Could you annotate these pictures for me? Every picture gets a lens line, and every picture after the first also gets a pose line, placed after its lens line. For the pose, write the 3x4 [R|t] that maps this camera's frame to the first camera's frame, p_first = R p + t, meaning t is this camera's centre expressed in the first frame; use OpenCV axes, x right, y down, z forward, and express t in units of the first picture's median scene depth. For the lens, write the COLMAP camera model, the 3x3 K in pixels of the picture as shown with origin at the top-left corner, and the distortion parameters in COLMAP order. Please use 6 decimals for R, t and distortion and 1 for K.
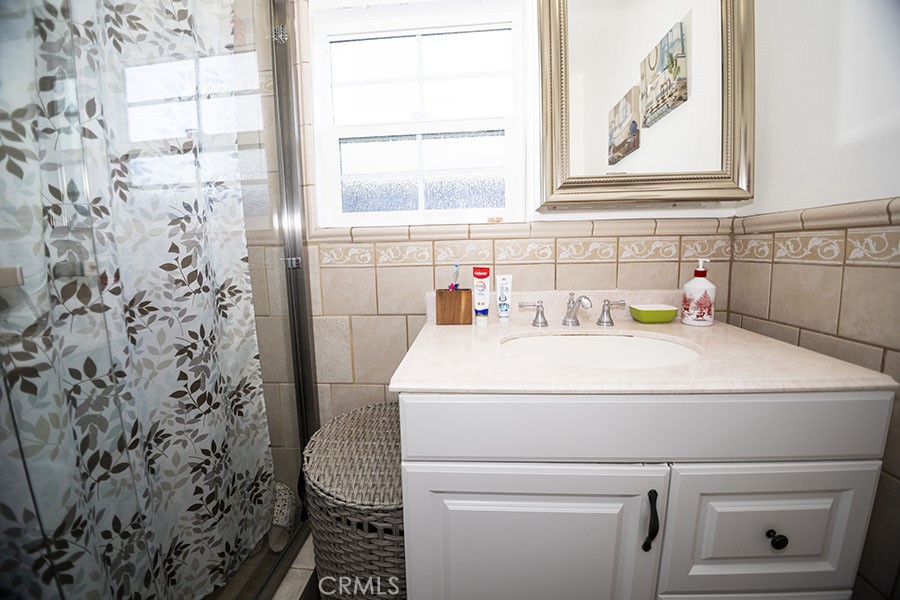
lens RADIAL K [[350.1, 0, 449.5], [0, 350.1, 293.2], [0, 0, 1]] dist [-0.030220, -0.004138]
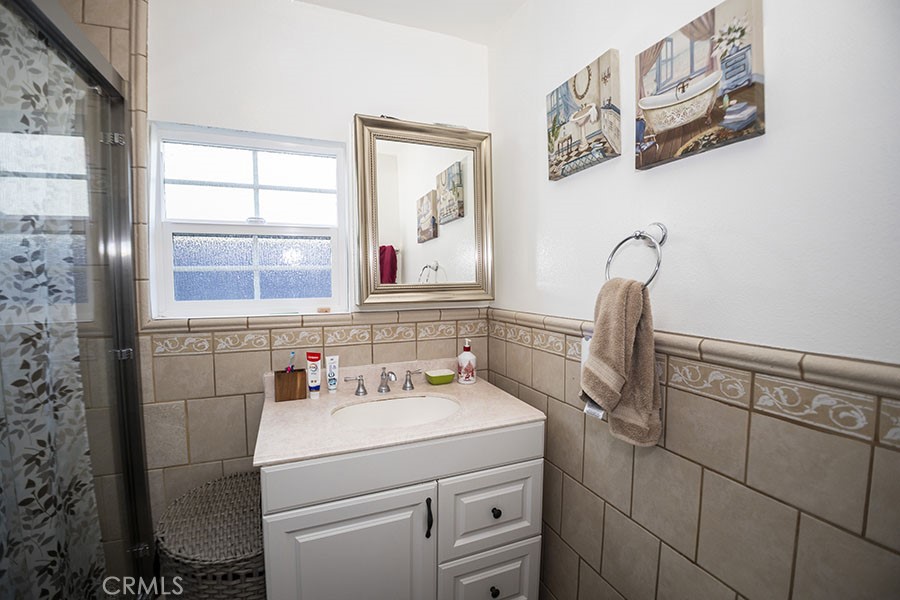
lens RADIAL K [[388.2, 0, 447.1], [0, 388.2, 297.0], [0, 0, 1]] dist [-0.038974, -0.002513]
pose [[0.898606, -0.003610, 0.438741, -0.085973], [0.036108, 0.997183, -0.065750, -0.164584], [-0.437268, 0.074925, 0.896205, -0.468047]]
